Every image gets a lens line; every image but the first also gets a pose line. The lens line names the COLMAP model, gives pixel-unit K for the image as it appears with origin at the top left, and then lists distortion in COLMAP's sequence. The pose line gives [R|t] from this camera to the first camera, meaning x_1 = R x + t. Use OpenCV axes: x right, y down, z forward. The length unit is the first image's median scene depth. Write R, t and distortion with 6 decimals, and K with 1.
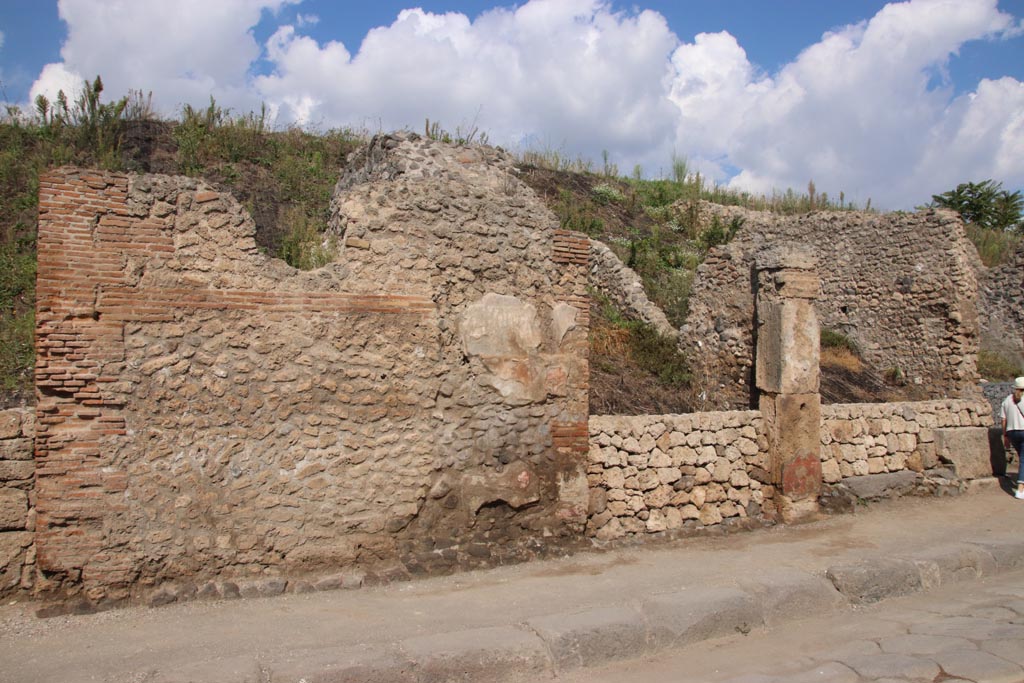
lens RADIAL K [[843.3, 0, 512.0], [0, 843.3, 341.5], [0, 0, 1]] dist [-0.119724, 0.117953]
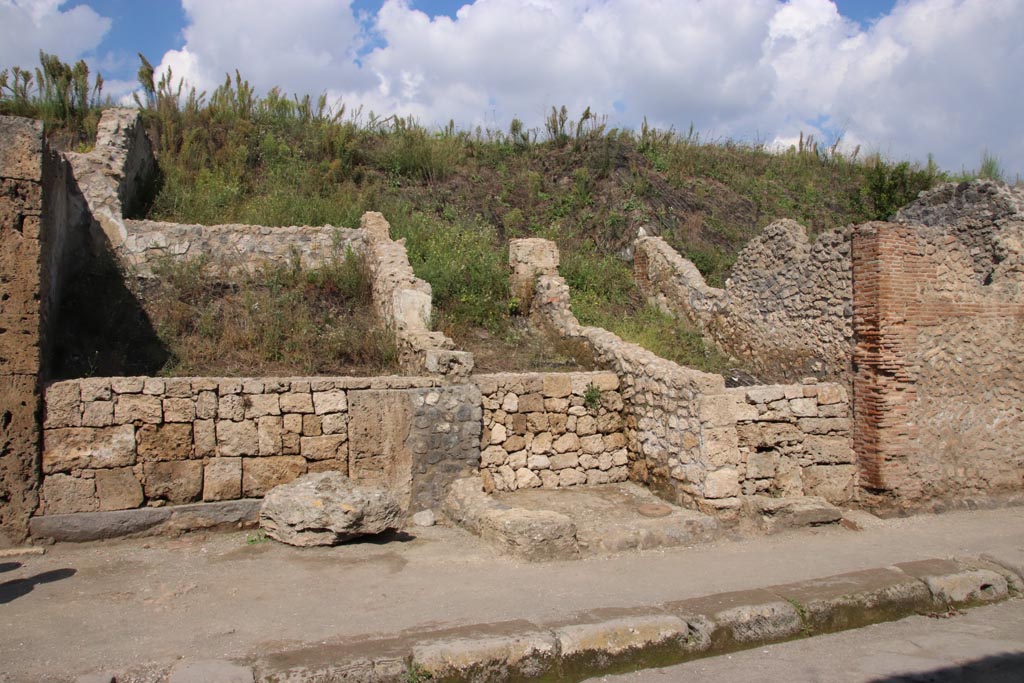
lens RADIAL K [[843.3, 0, 512.0], [0, 843.3, 341.5], [0, 0, 1]] dist [-0.119724, 0.117953]
pose [[0.995362, 0.003864, -0.096120, -1.001916], [0.000066, 0.999165, 0.040853, -0.053977], [0.096197, -0.040670, 0.994531, -0.534479]]
